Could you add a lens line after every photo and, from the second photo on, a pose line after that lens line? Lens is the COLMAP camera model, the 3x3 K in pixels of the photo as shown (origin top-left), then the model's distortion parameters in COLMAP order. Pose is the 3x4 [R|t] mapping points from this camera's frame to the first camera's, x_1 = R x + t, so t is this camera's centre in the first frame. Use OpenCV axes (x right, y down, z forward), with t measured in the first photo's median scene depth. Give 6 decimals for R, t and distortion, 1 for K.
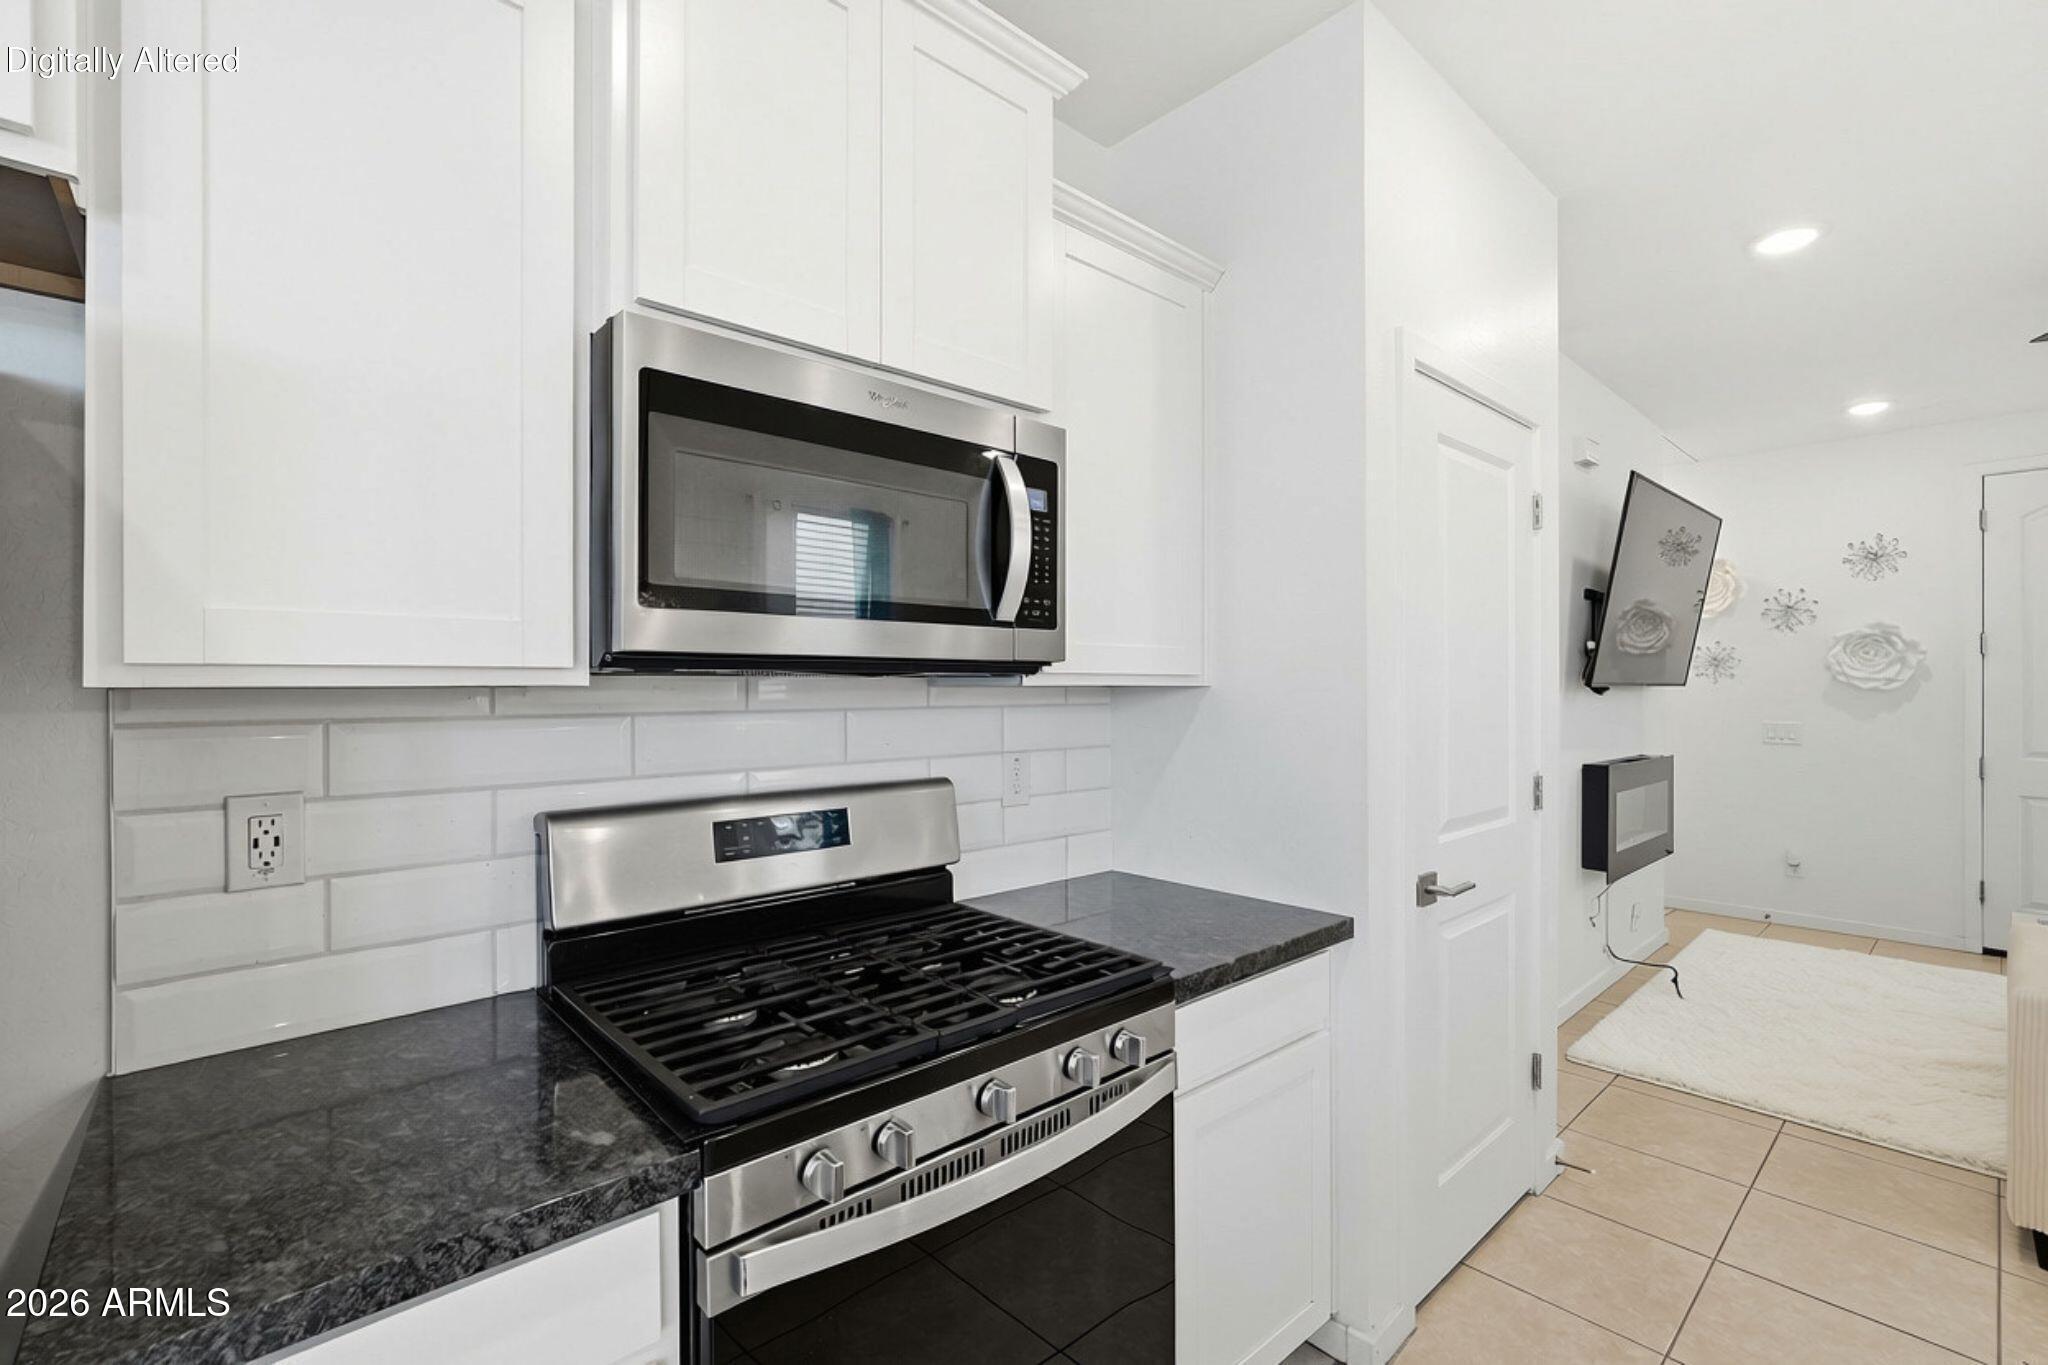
lens RADIAL K [[891.0, 0, 1030.2], [0, 891.0, 691.0], [0, 0, 1]] dist [-0.010891, 0.000852]
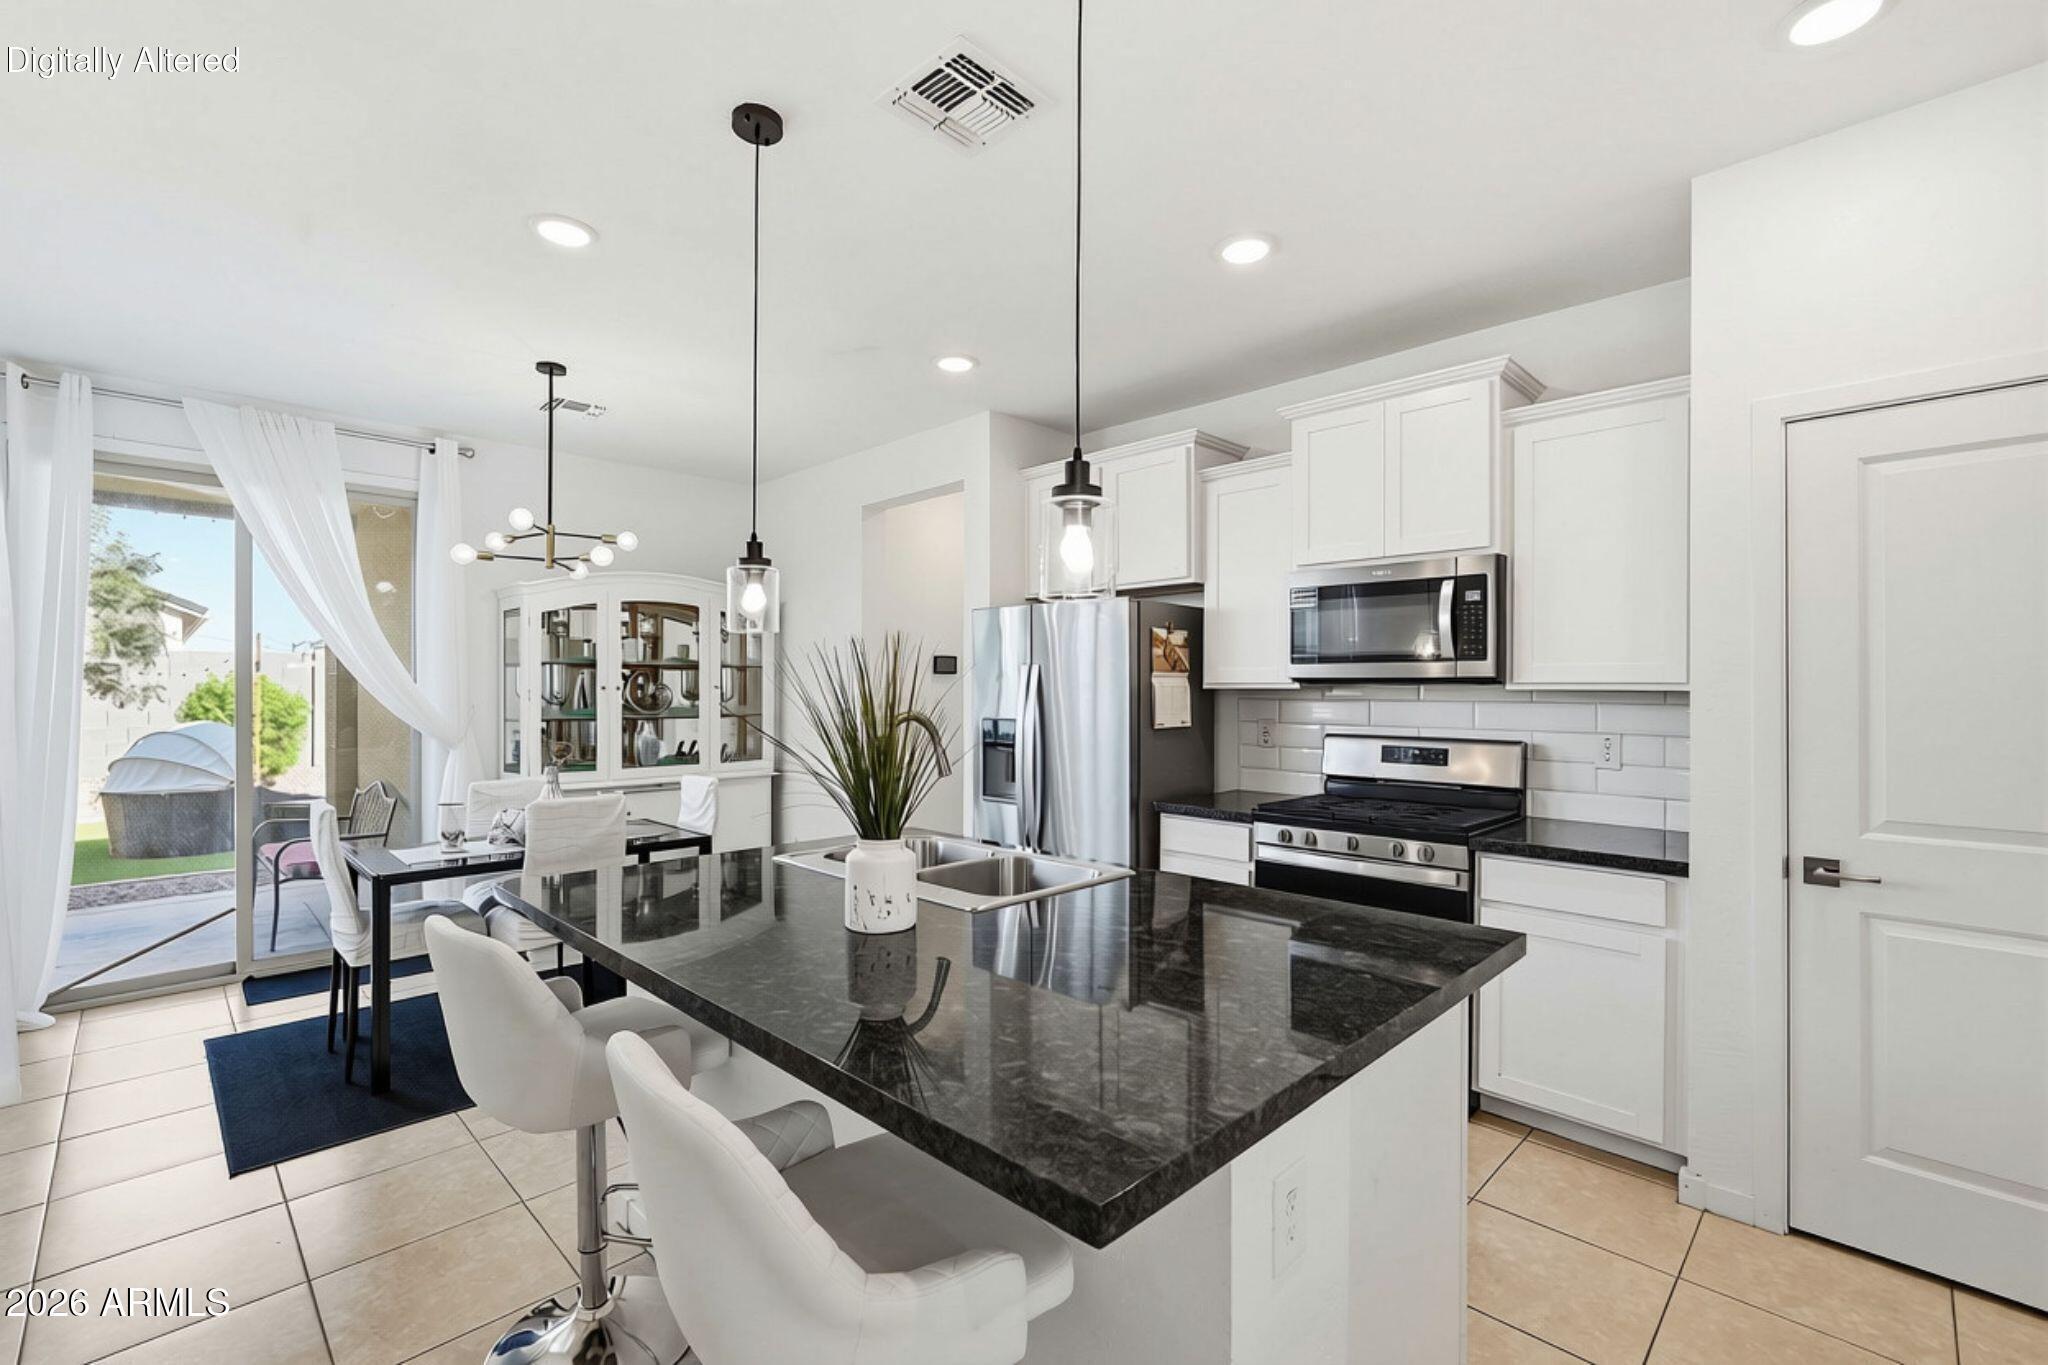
lens RADIAL K [[891.0, 0, 1016.6], [0, 891.0, 689.1], [0, 0, 1]] dist [-0.010891, 0.000852]
pose [[0.041448, 0.005061, -0.999128, 1.934025], [-0.006856, 0.999965, 0.004781, -0.009074], [0.999117, 0.006652, 0.041481, -0.087478]]
